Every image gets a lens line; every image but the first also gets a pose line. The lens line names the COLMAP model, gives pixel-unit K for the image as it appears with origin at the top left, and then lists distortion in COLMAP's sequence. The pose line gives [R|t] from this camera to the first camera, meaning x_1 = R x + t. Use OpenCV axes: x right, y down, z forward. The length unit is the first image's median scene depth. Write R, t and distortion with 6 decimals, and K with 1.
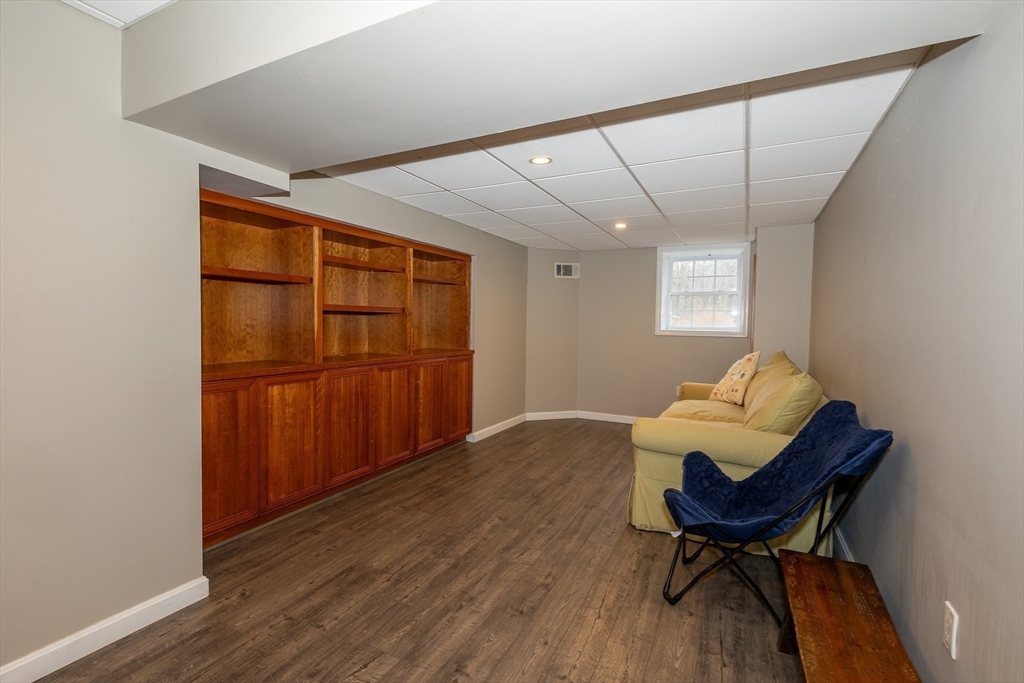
lens RADIAL K [[448.3, 0, 512.3], [0, 448.3, 338.9], [0, 0, 1]] dist [0.000163, 0.001315]
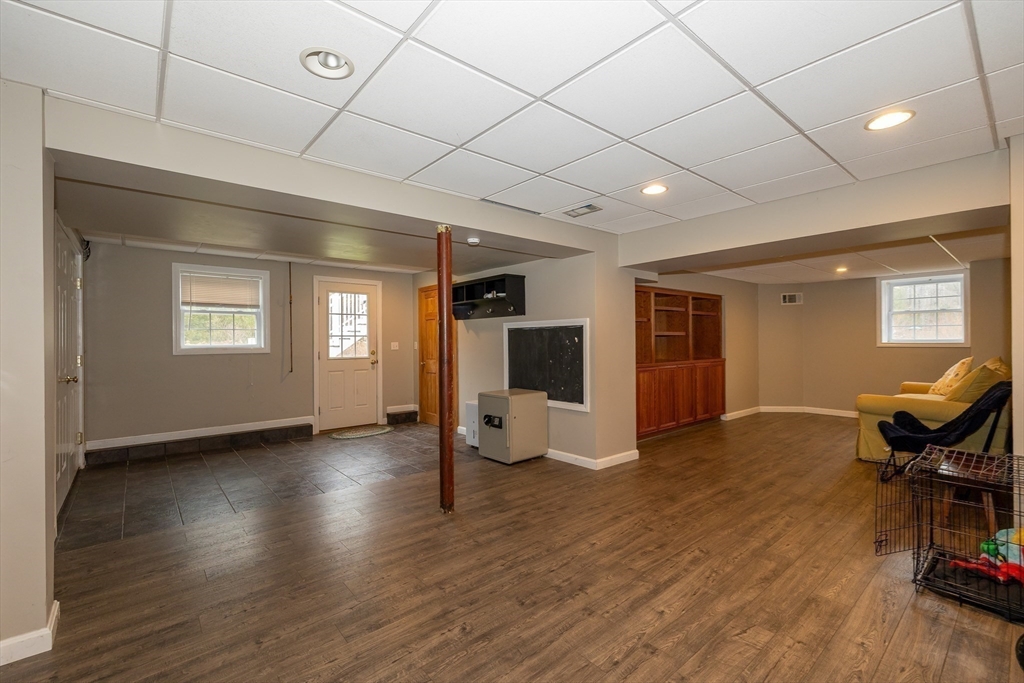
lens RADIAL K [[448.3, 0, 504.4], [0, 448.3, 339.5], [0, 0, 1]] dist [0.000163, 0.001315]
pose [[0.920925, -0.022109, -0.389112, -0.194747], [0.006640, 0.999135, -0.041053, 0.020348], [0.389683, 0.035223, 0.920275, -0.718681]]
